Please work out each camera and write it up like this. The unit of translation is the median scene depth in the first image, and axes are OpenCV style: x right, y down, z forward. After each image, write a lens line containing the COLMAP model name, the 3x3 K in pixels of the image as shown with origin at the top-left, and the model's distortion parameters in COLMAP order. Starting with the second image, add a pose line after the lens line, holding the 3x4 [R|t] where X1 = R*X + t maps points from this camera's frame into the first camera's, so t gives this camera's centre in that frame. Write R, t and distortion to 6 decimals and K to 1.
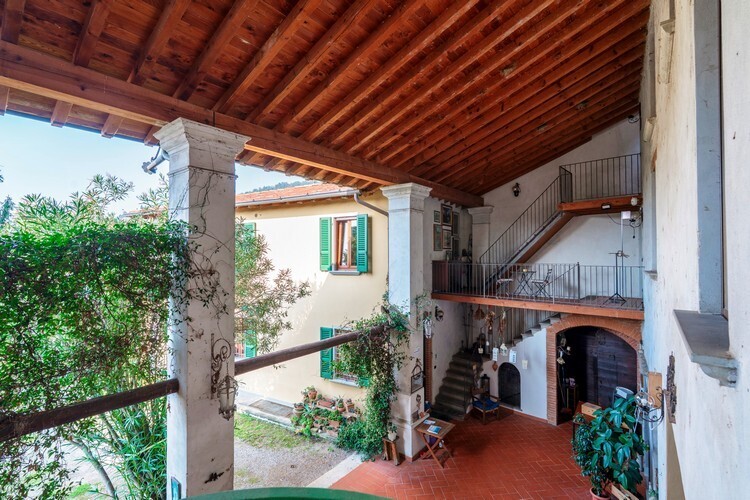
lens RADIAL K [[344.2, 0, 374.7], [0, 344.2, 250.3], [0, 0, 1]] dist [-0.002227, -0.000325]
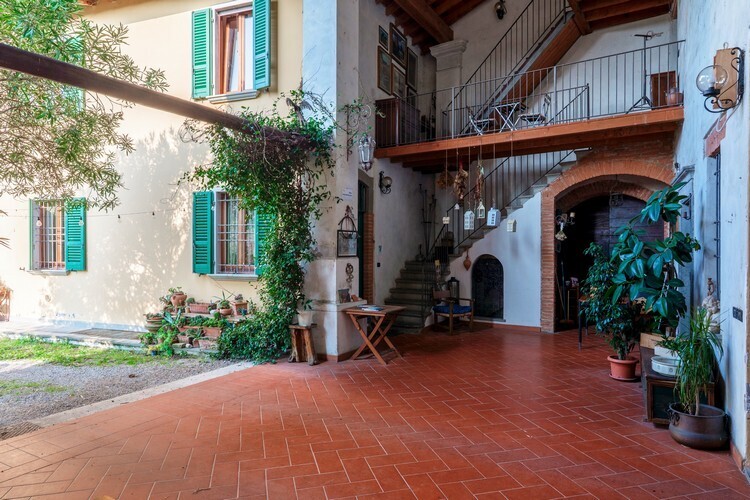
lens RADIAL K [[484.0, 0, 374.2], [0, 484.0, 249.7], [0, 0, 1]] dist [-0.000736, -0.001002]
pose [[0.989229, 0.004806, 0.146295, 0.043346], [-0.007309, 0.999836, 0.016581, 0.378500], [-0.146191, -0.017472, 0.989102, 0.125938]]
